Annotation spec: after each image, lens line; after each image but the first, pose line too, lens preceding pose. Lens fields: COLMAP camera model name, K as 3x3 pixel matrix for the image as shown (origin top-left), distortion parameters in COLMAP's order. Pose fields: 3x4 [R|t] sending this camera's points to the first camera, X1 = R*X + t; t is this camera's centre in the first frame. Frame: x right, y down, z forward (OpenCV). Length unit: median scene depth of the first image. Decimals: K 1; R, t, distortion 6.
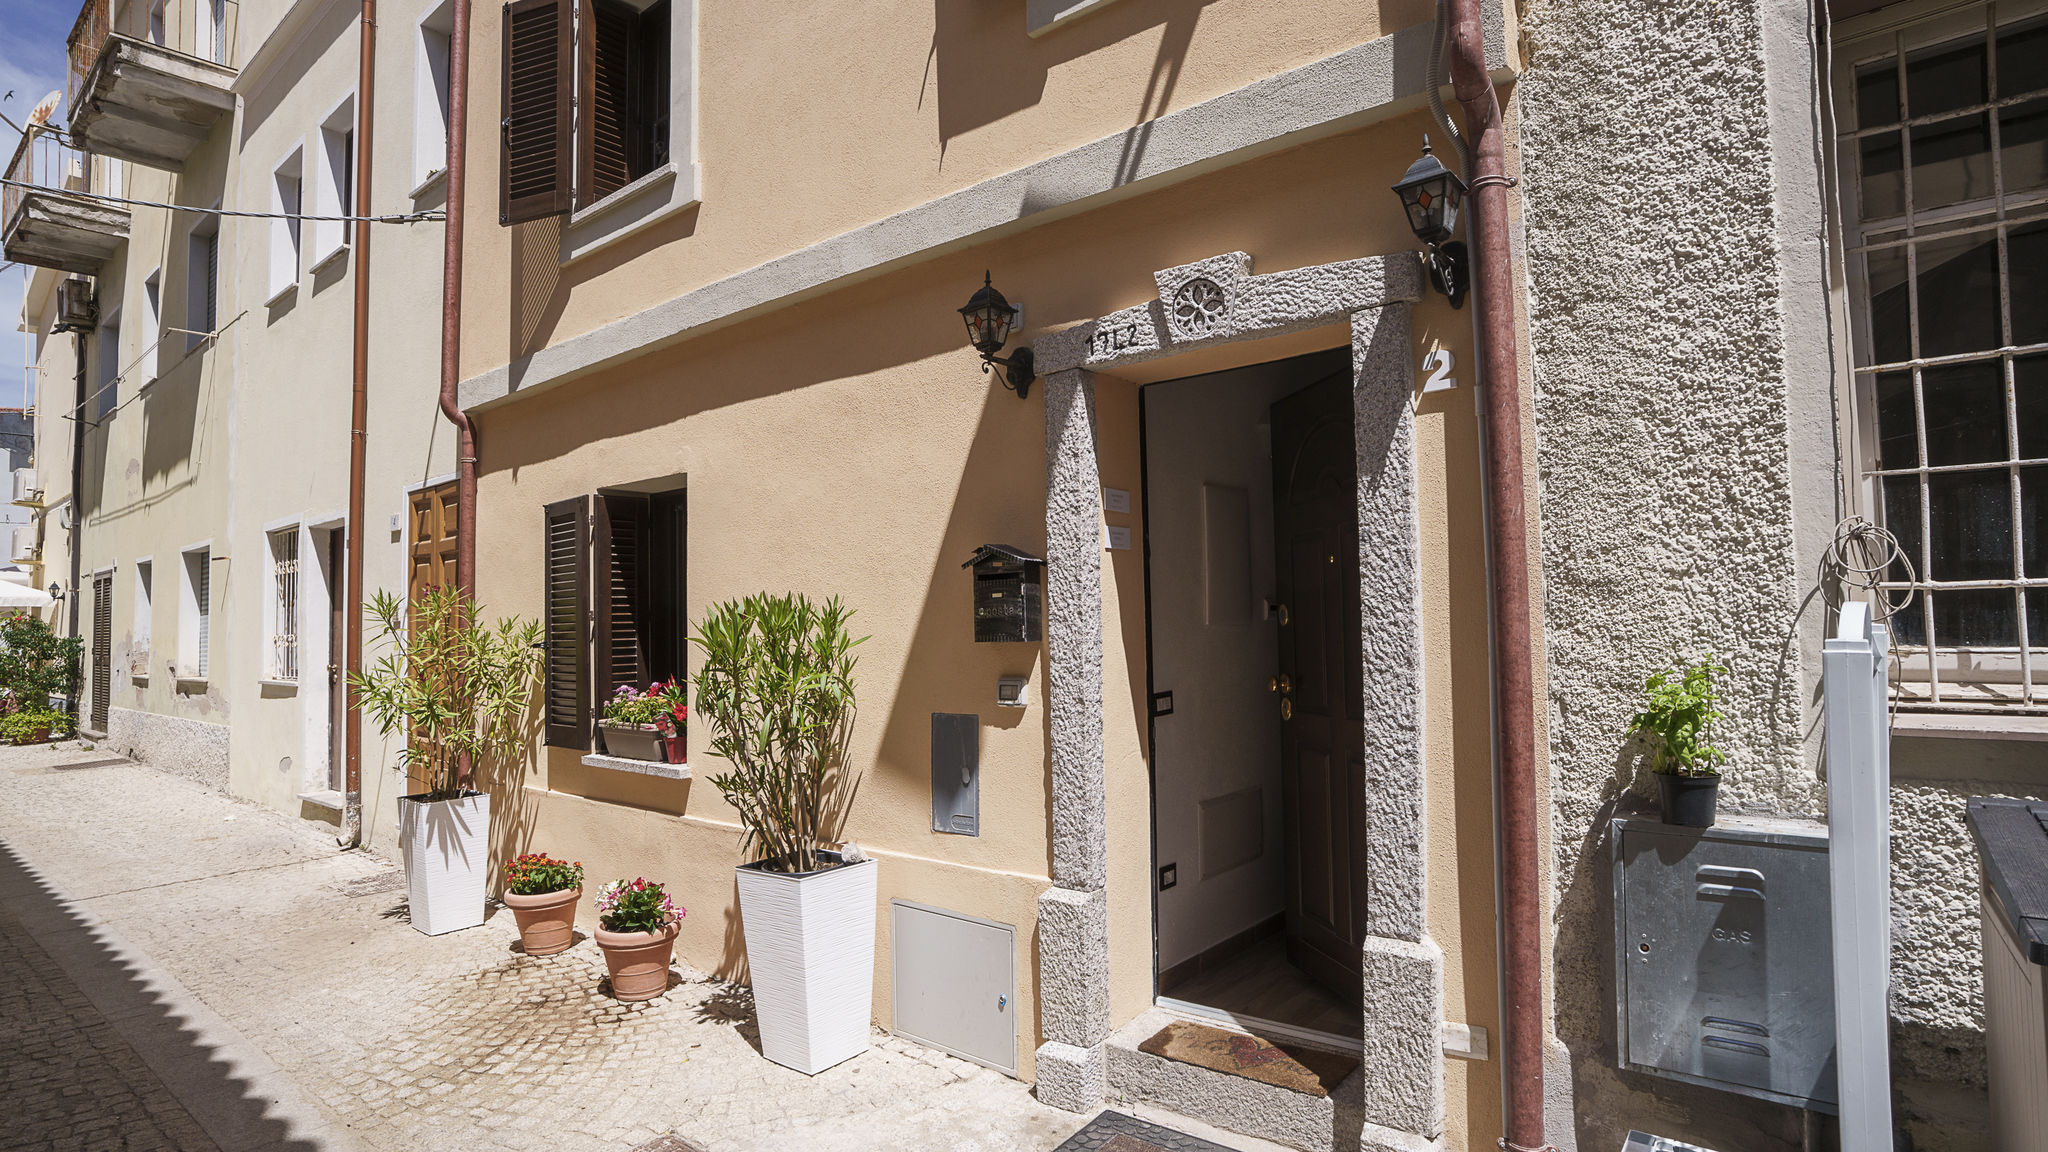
lens RADIAL K [[1066.1, 0, 1016.7], [0, 1066.1, 575.0], [0, 0, 1]] dist [-0.072126, 0.039257]
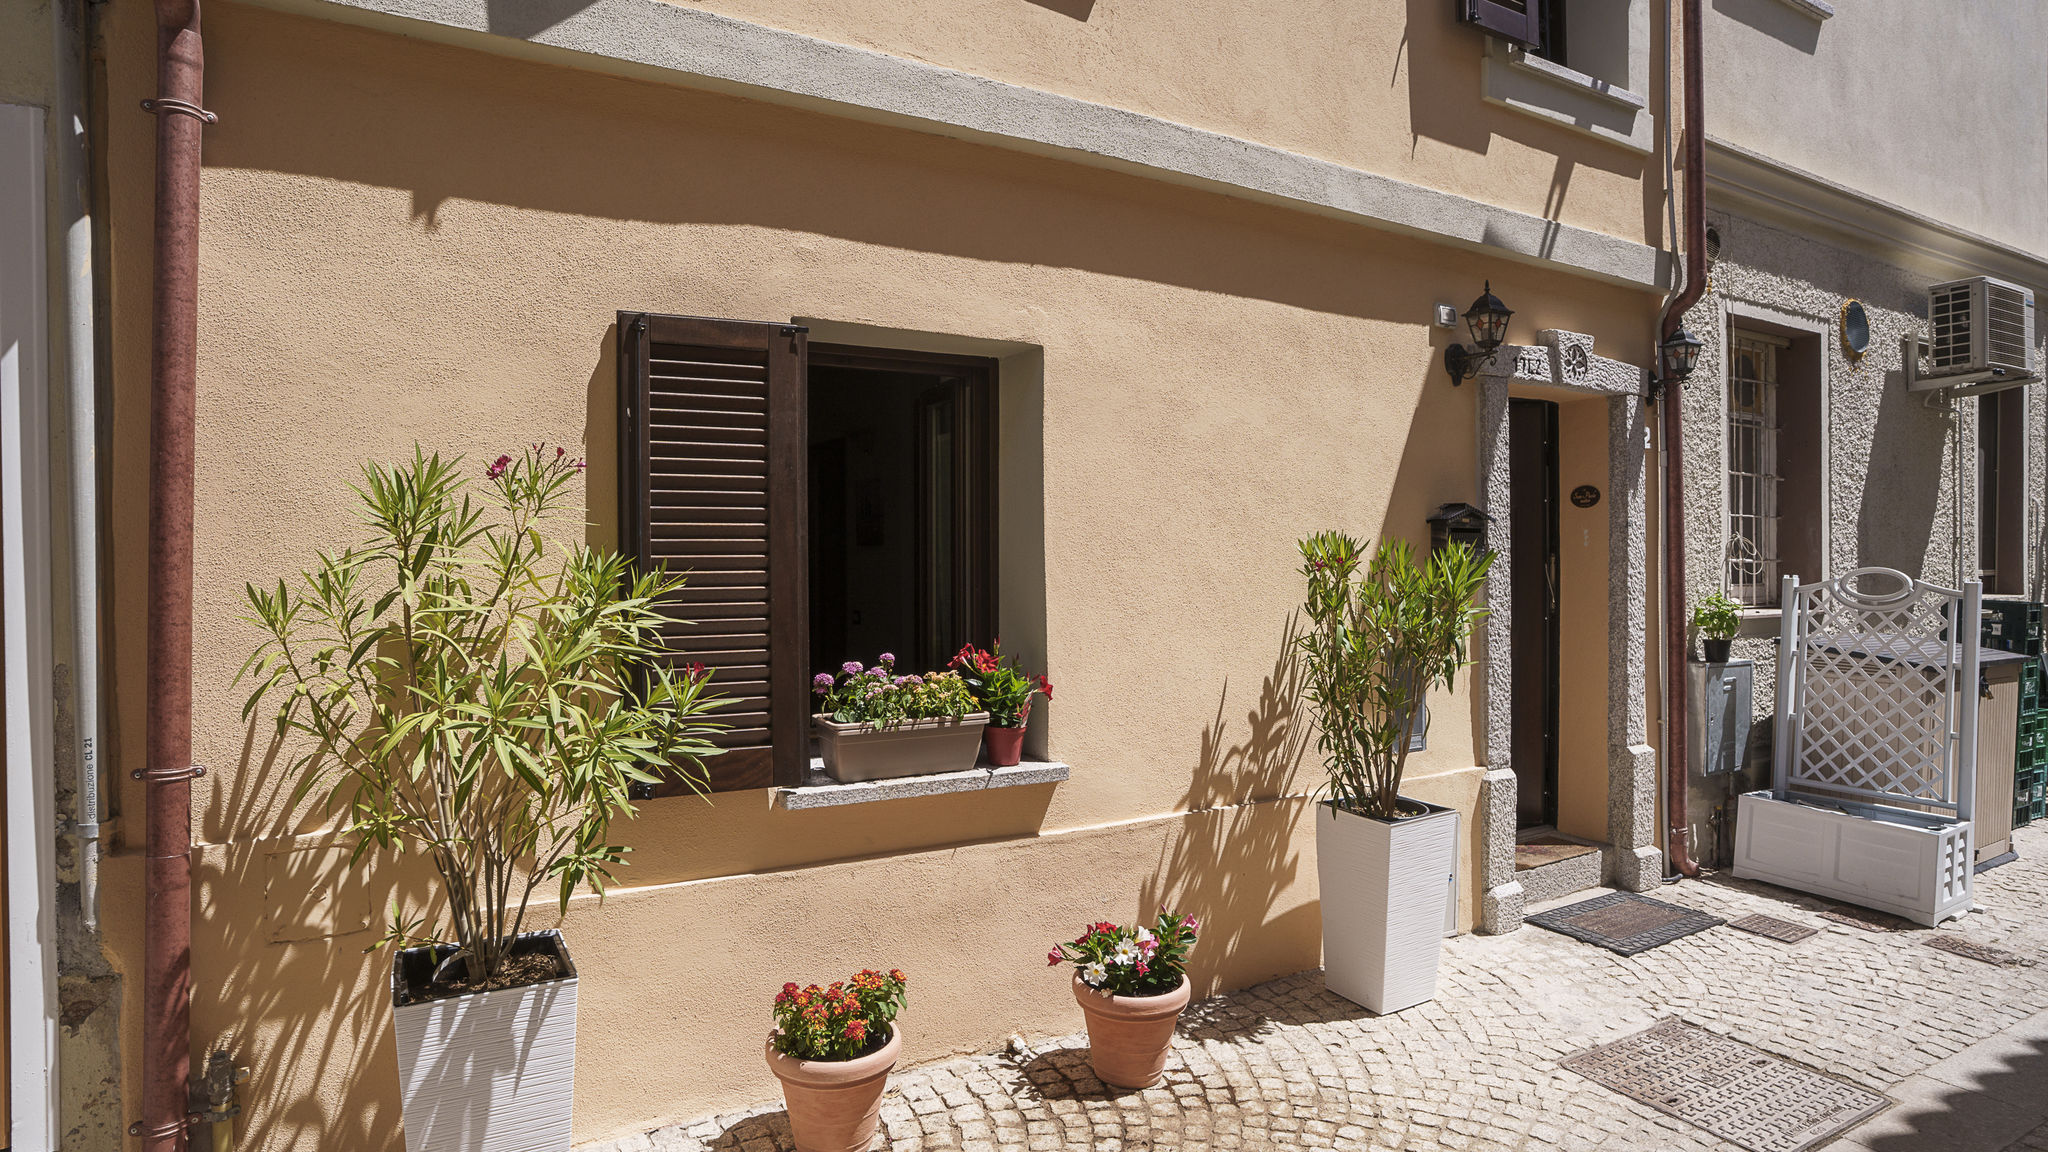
lens RADIAL K [[1066.1, 0, 1024.8], [0, 1066.1, 577.2], [0, 0, 1]] dist [-0.072126, 0.039257]
pose [[0.369886, 0.010582, 0.929017, -1.384603], [-0.047971, 0.998819, 0.007722, 0.073211], [-0.927838, -0.047422, 0.369957, 1.064314]]
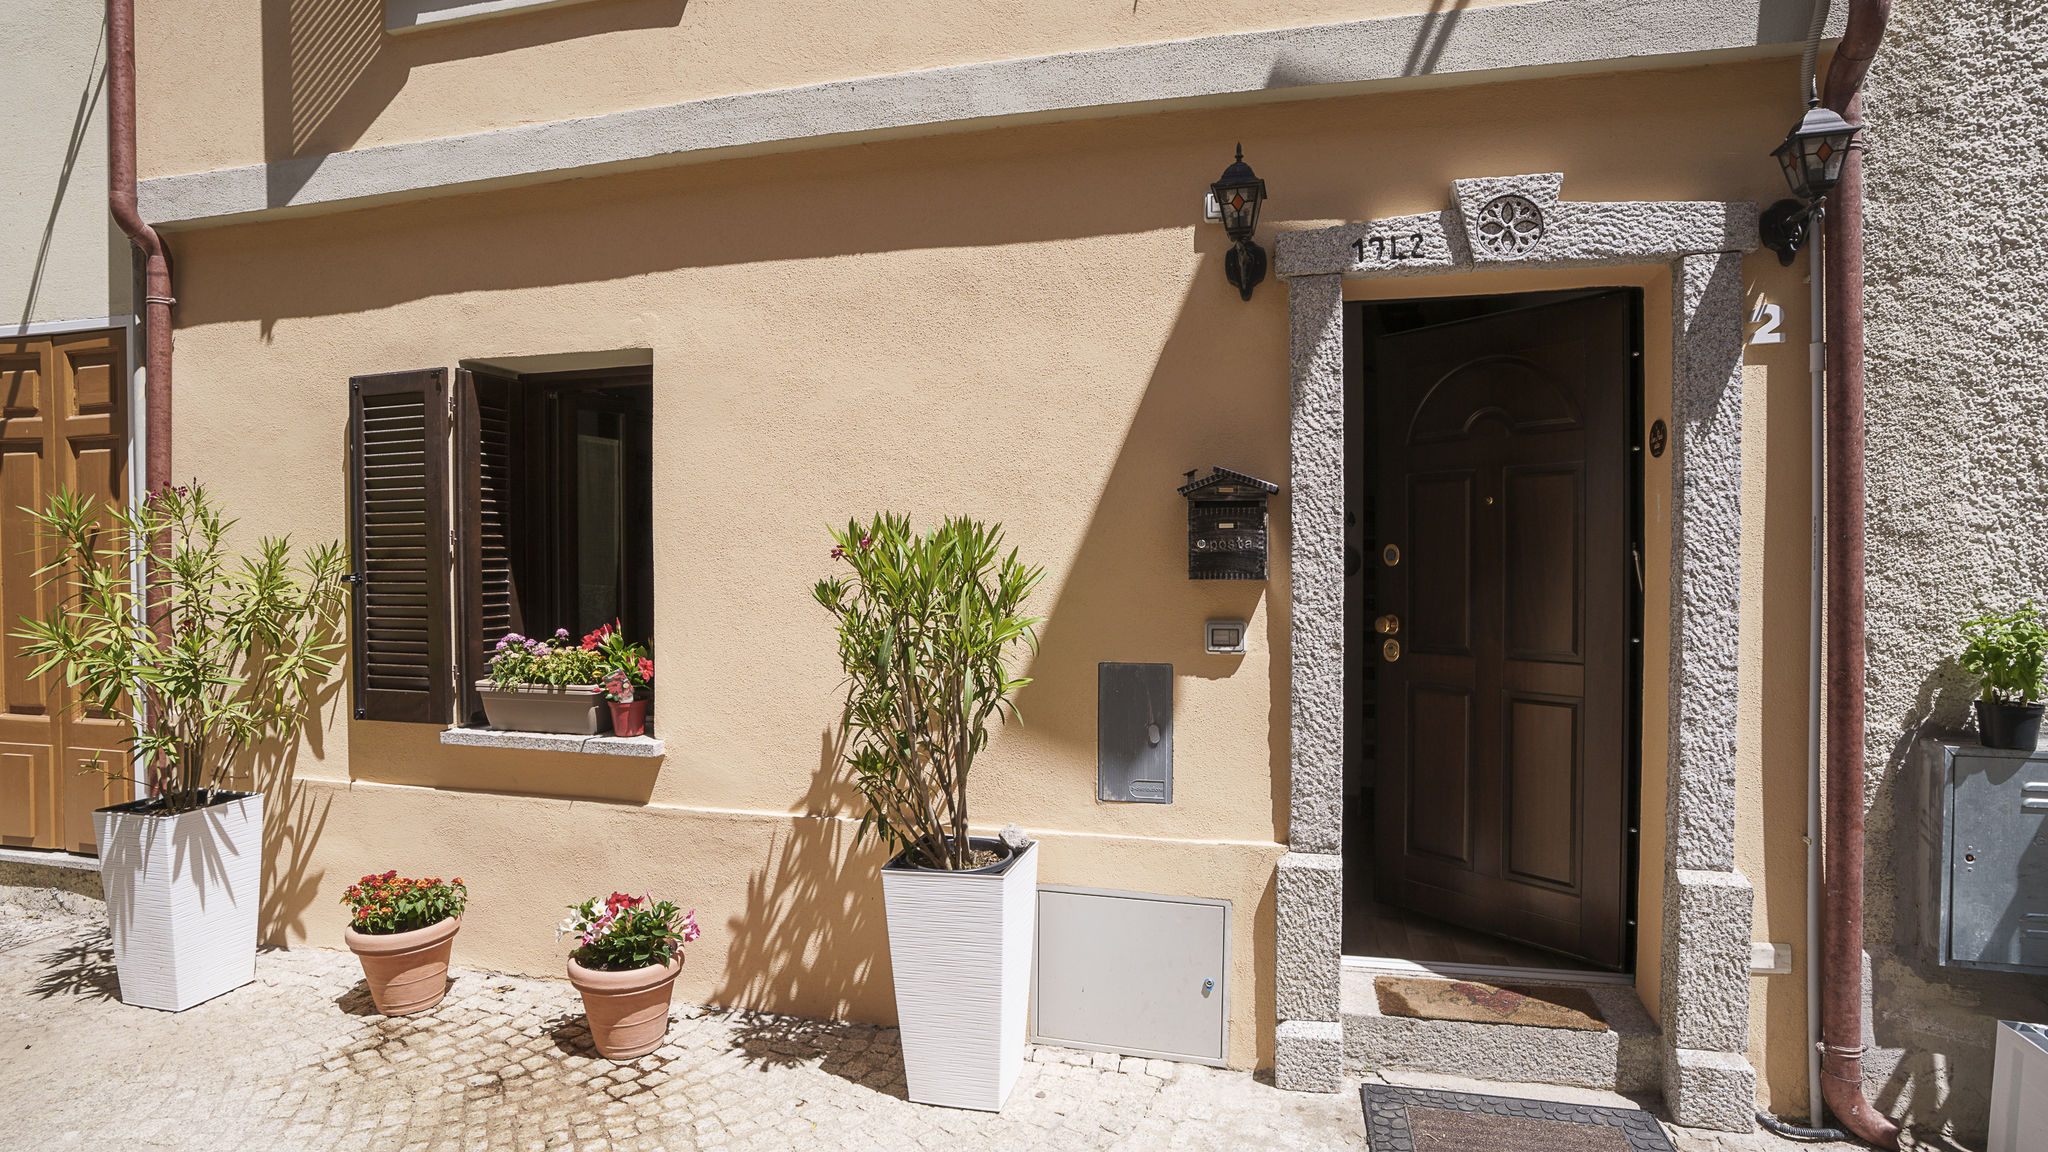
lens RADIAL K [[1066.1, 0, 1026.0], [0, 1066.1, 577.4], [0, 0, 1]] dist [-0.072126, 0.039257]
pose [[0.906281, 0.010974, 0.422534, -0.550738], [-0.036670, 0.997935, 0.052735, 0.021917], [-0.421083, -0.063286, 0.904812, 0.297391]]
